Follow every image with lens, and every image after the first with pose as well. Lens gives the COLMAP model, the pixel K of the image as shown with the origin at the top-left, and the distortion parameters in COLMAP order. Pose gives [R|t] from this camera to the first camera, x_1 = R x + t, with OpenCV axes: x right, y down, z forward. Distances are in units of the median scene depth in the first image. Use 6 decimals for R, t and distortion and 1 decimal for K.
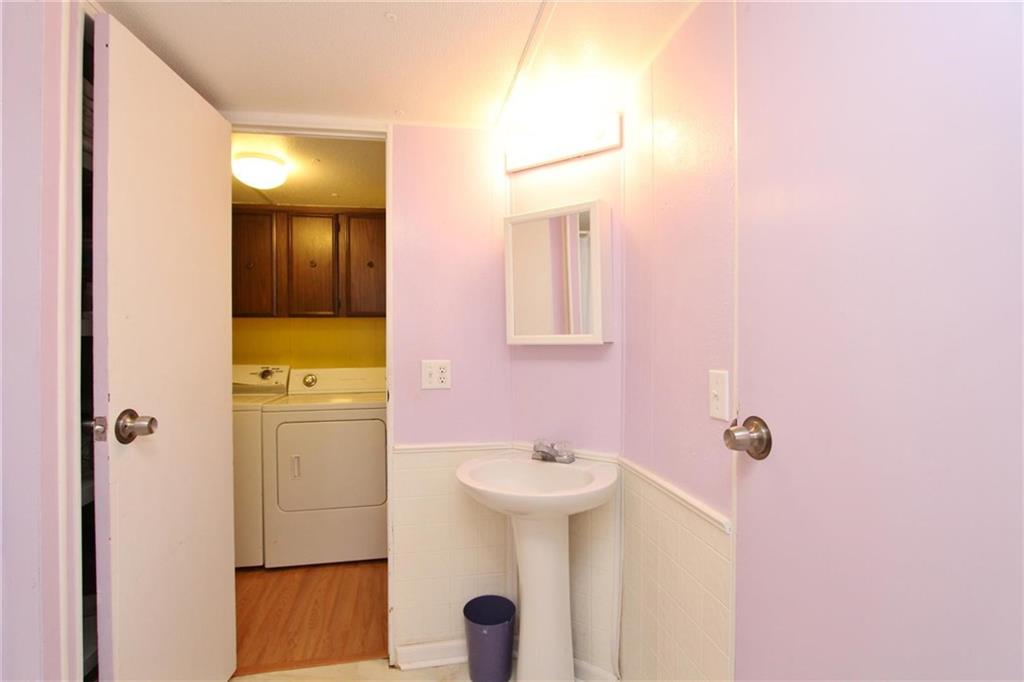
lens RADIAL K [[473.7, 0, 505.2], [0, 473.7, 339.1], [0, 0, 1]] dist [-0.010498, 0.000274]
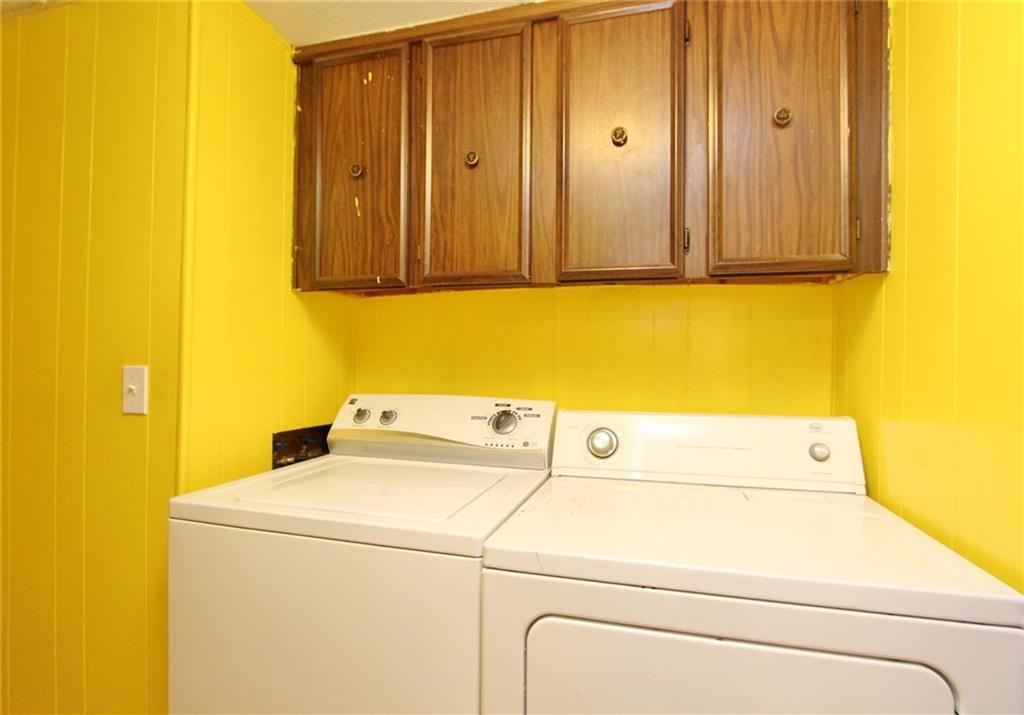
lens RADIAL K [[511.6, 0, 513.4], [0, 511.6, 356.9], [0, 0, 1]] dist [-0.004294, -0.000311]
pose [[0.891807, 0.012518, -0.452243, -0.290842], [-0.020406, 0.999713, -0.012568, 0.022794], [0.451956, 0.020436, 0.891806, 0.591708]]
